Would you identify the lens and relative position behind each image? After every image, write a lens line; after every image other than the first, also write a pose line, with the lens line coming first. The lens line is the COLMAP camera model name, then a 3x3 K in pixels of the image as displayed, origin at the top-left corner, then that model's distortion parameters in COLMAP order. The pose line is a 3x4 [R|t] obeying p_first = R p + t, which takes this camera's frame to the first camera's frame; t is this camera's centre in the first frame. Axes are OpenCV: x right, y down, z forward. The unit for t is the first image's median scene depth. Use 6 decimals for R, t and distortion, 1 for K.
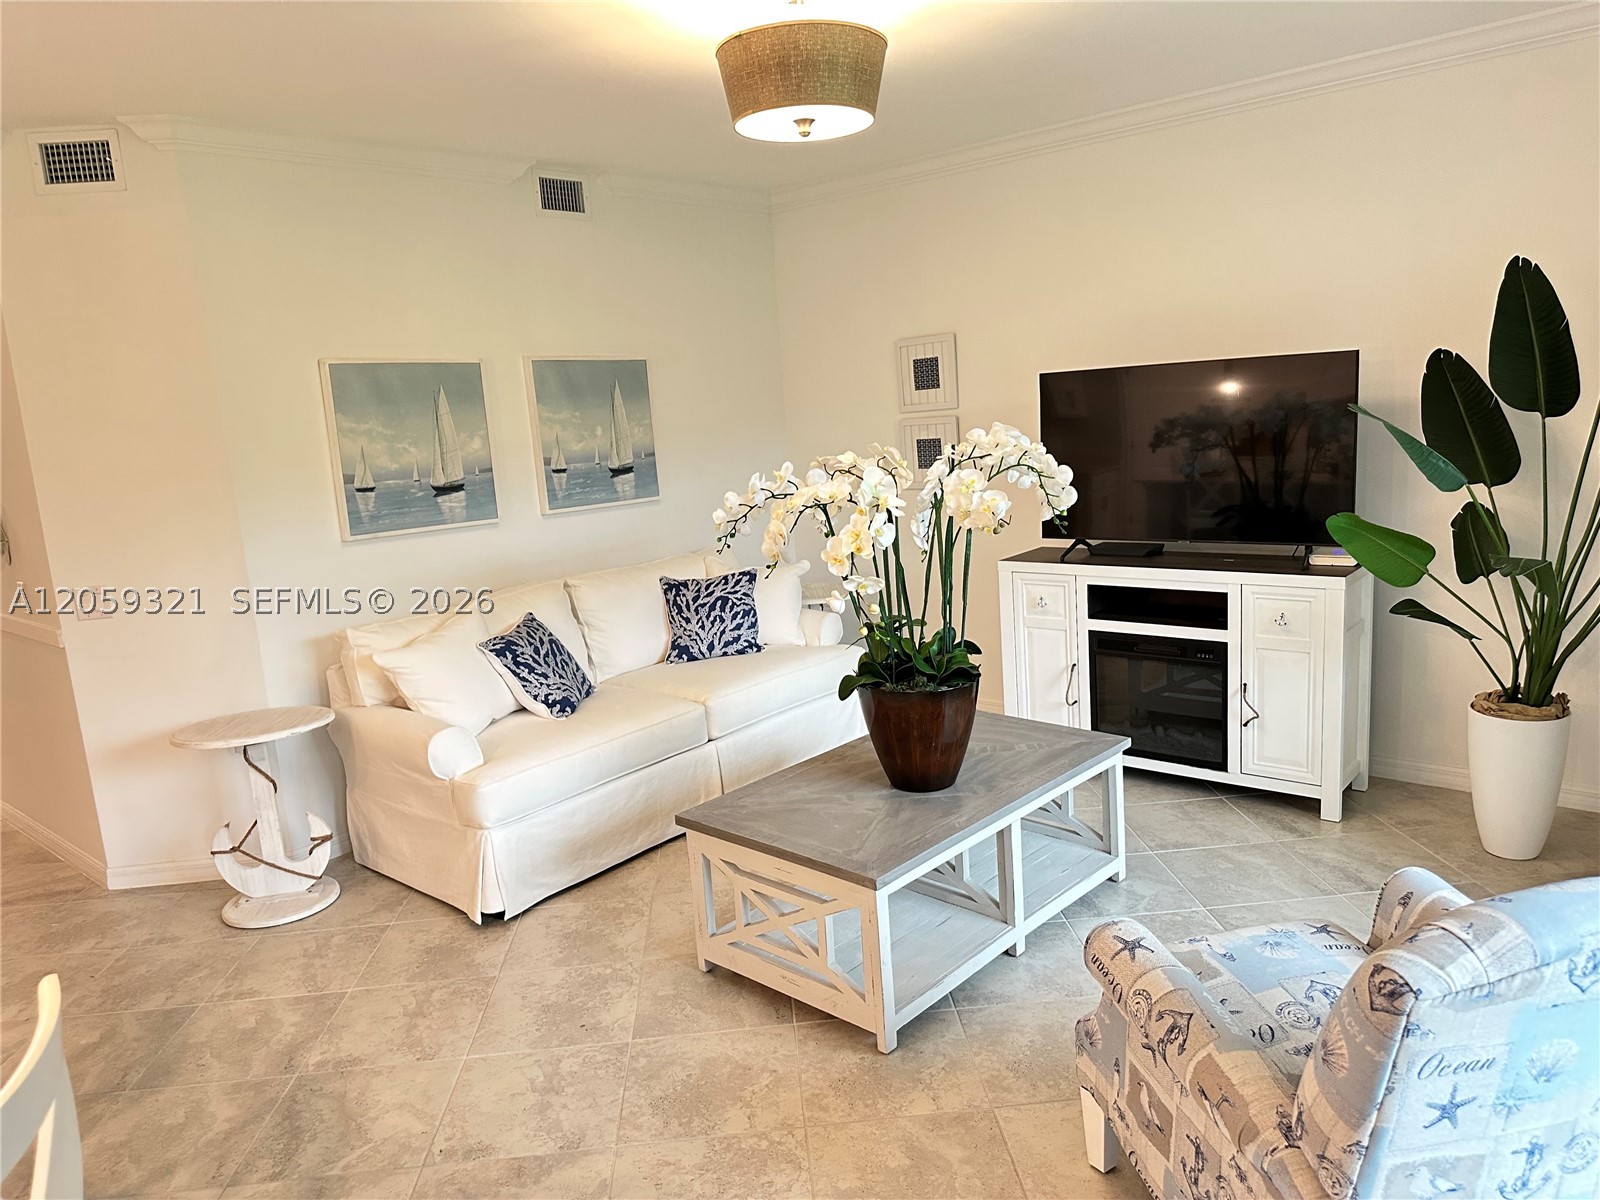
lens RADIAL K [[1126.8, 0, 800.0], [0, 1126.8, 600.0], [0, 0, 1]] dist [0.149487, -0.254937]
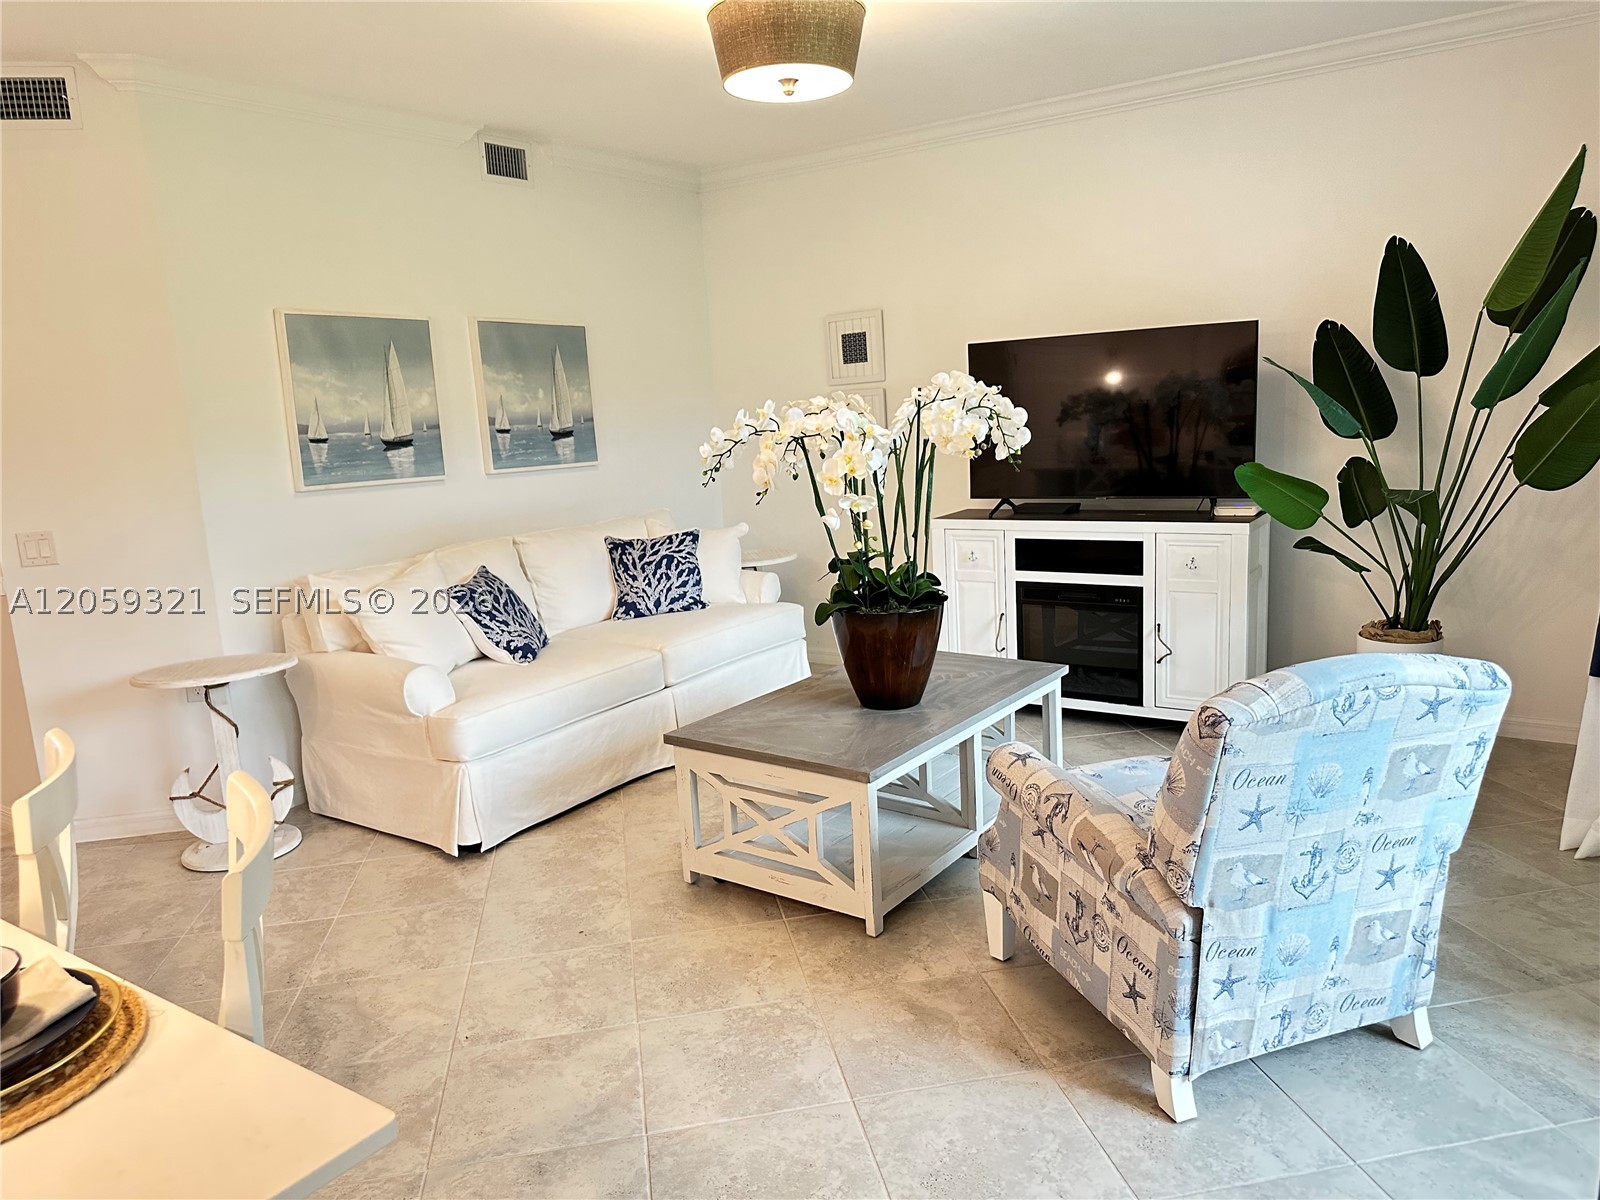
lens RADIAL K [[1129.3, 0, 800.0], [0, 1129.3, 600.0], [0, 0, 1]] dist [0.175709, -0.369733]
pose [[0.992712, -0.005541, 0.120381, -0.091018], [0.007291, 0.999874, -0.014107, 0.066284], [-0.120288, 0.014882, 0.992627, -0.053855]]
